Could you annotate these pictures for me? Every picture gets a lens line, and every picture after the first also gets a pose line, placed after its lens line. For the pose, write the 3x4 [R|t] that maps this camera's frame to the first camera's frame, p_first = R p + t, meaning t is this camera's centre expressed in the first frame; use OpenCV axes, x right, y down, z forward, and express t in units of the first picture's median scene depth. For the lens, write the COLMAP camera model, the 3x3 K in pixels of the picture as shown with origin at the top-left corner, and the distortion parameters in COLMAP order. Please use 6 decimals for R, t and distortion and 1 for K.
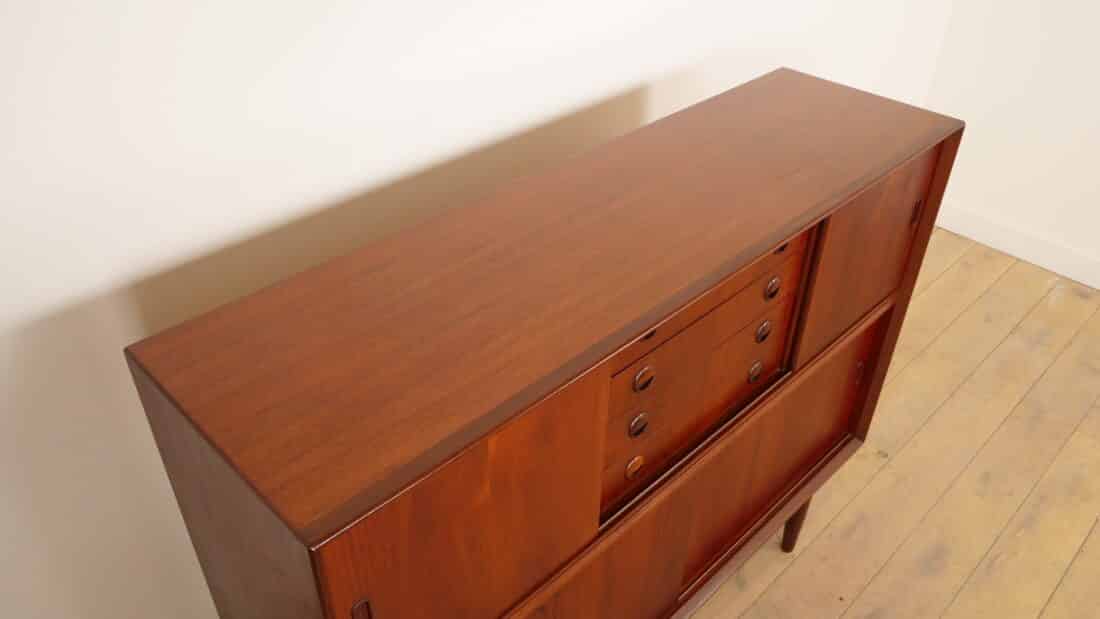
lens RADIAL K [[831.8, 0, 550.0], [0, 831.8, 309.5], [0, 0, 1]] dist [-0.028665, 0.002571]
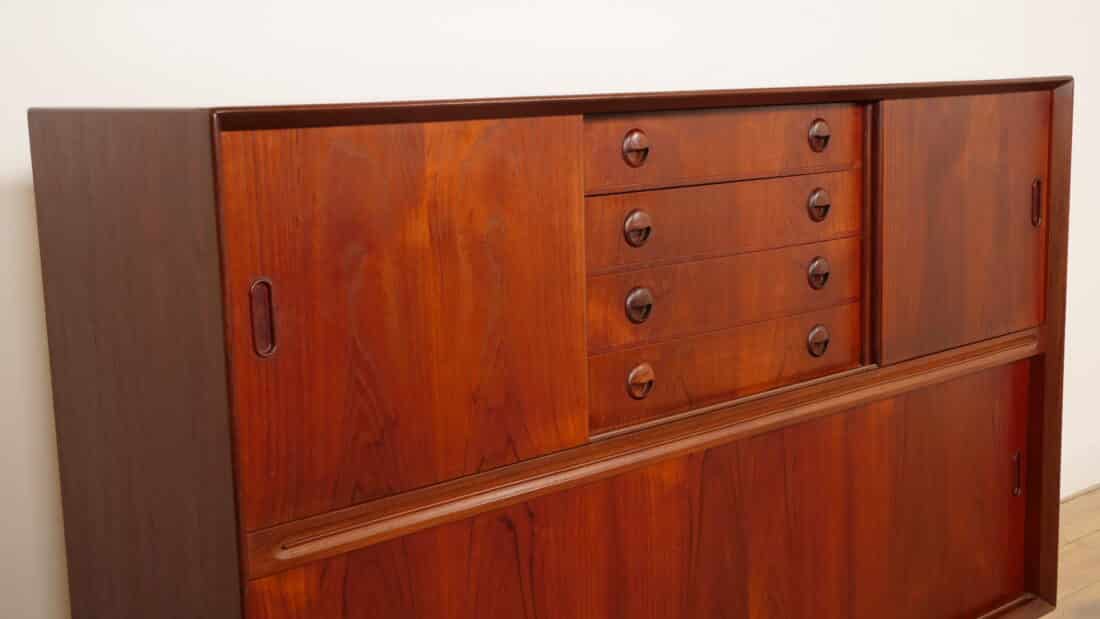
lens RADIAL K [[1345.9, 0, 550.0], [0, 1345.9, 309.5], [0, 0, 1]] dist [0.011651, 0.048092]
pose [[0.996939, -0.035174, -0.069825, 0.076473], [0.001124, 0.899443, -0.437037, 0.472683], [0.078176, 0.435621, 0.896729, -0.086163]]
